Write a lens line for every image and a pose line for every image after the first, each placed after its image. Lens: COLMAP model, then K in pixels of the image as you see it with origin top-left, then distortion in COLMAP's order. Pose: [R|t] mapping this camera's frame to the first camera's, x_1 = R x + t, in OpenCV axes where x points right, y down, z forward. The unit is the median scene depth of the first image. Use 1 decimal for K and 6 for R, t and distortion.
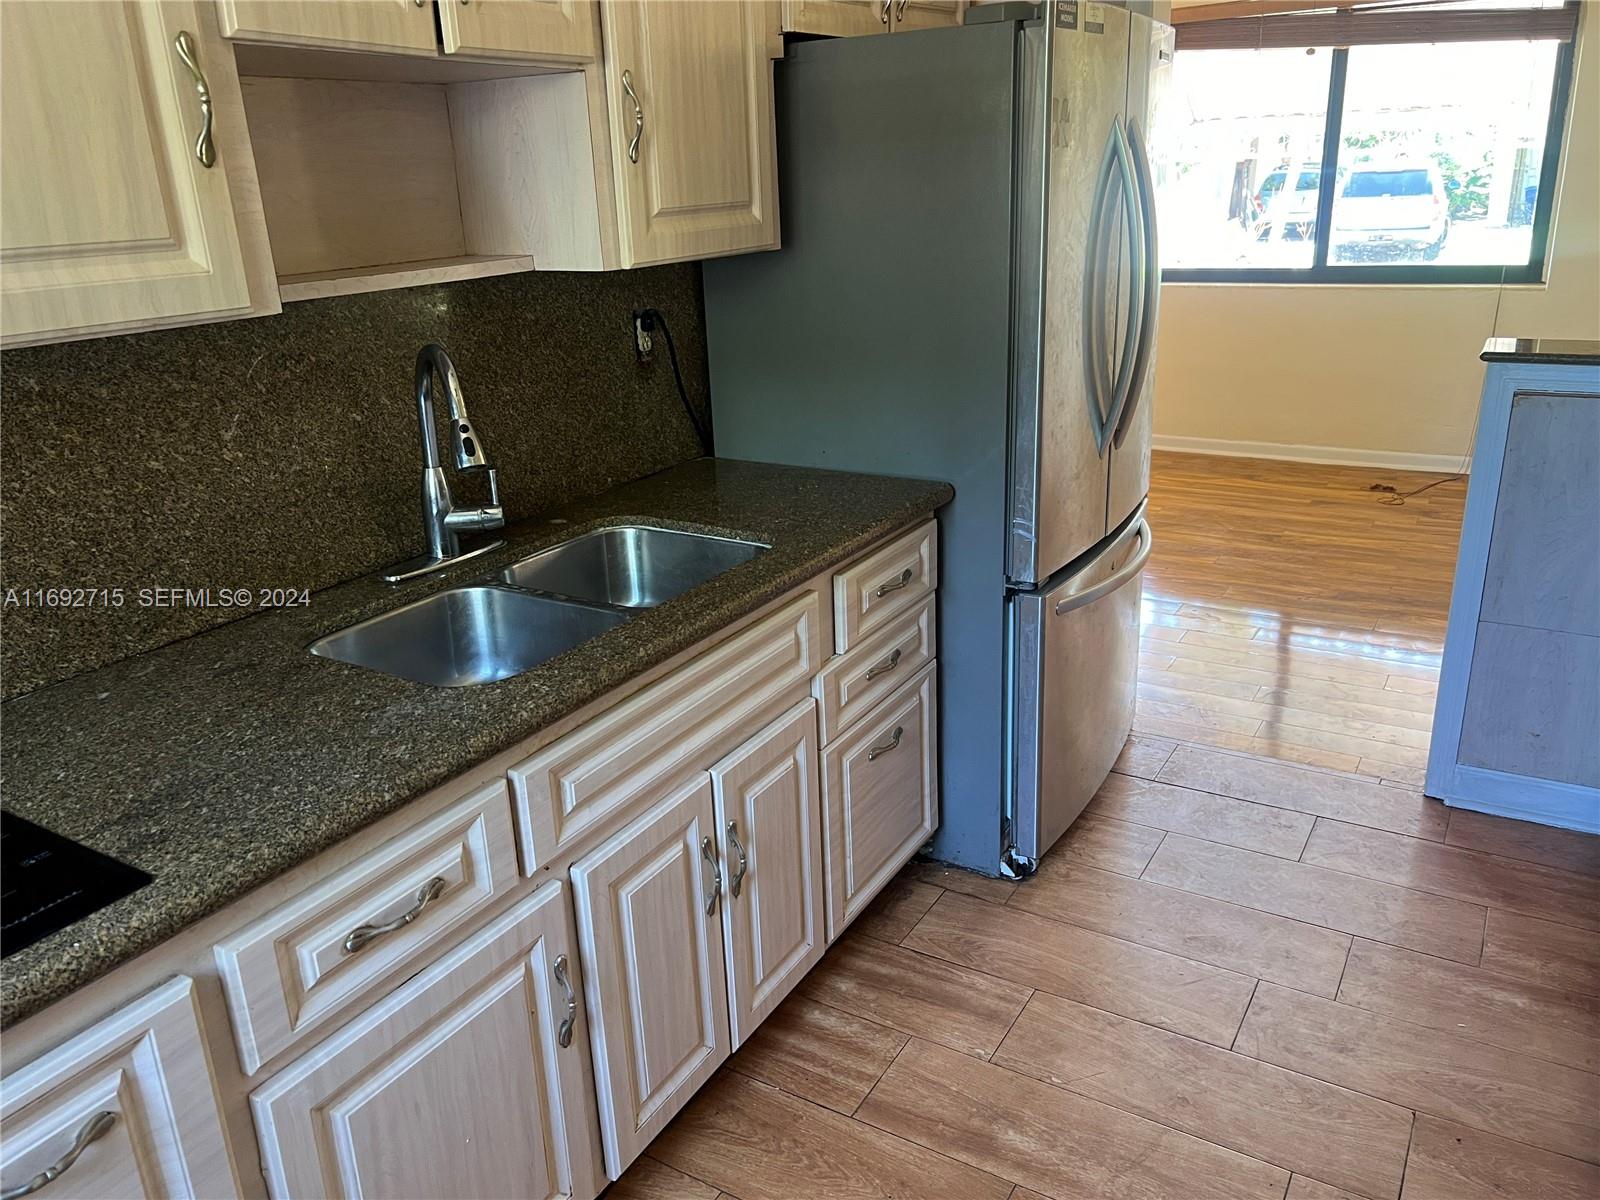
lens RADIAL K [[1220.4, 0, 799.4], [0, 1220.4, 596.8], [0, 0, 1]] dist [0.011592, 0.001023]
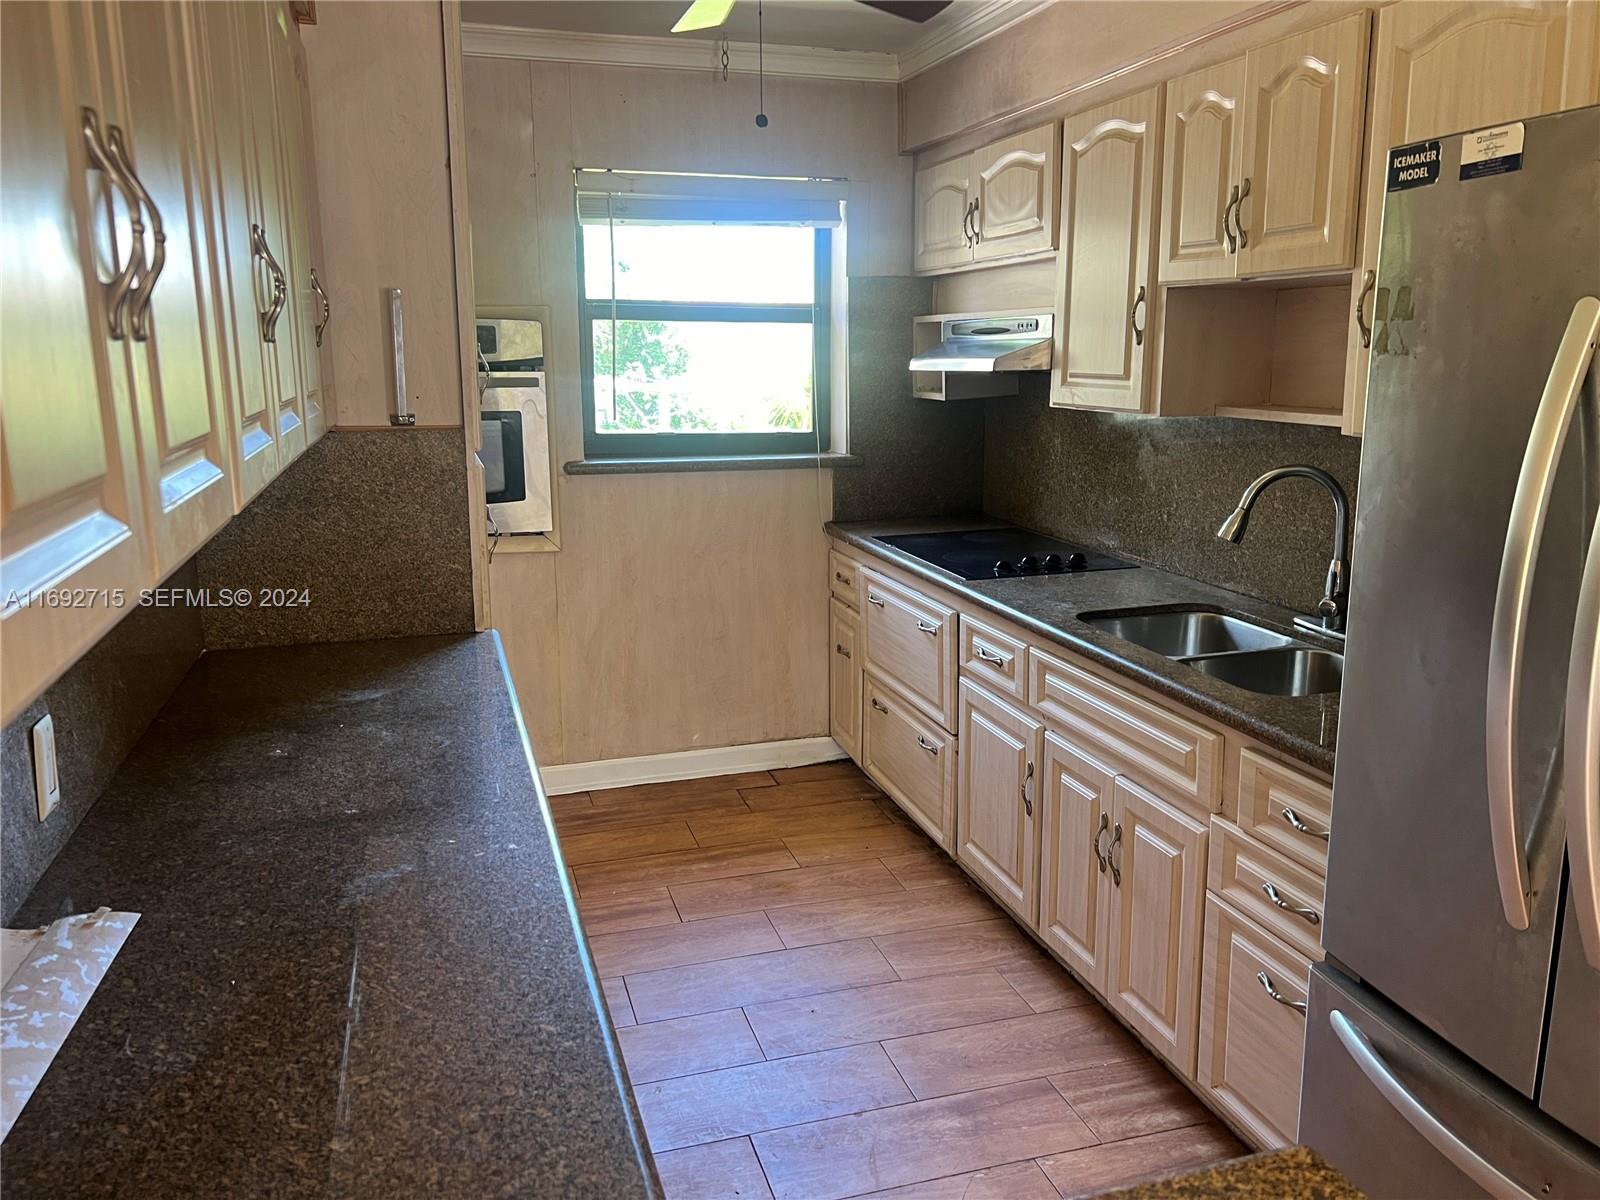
lens RADIAL K [[1220.4, 0, 801.5], [0, 1220.4, 595.0], [0, 0, 1]] dist [0.011592, 0.001023]
pose [[-0.670189, 0.196043, -0.715831, 1.057696], [-0.209201, 0.875479, 0.435628, -0.532809], [0.712096, 0.441706, -0.545724, 1.329348]]
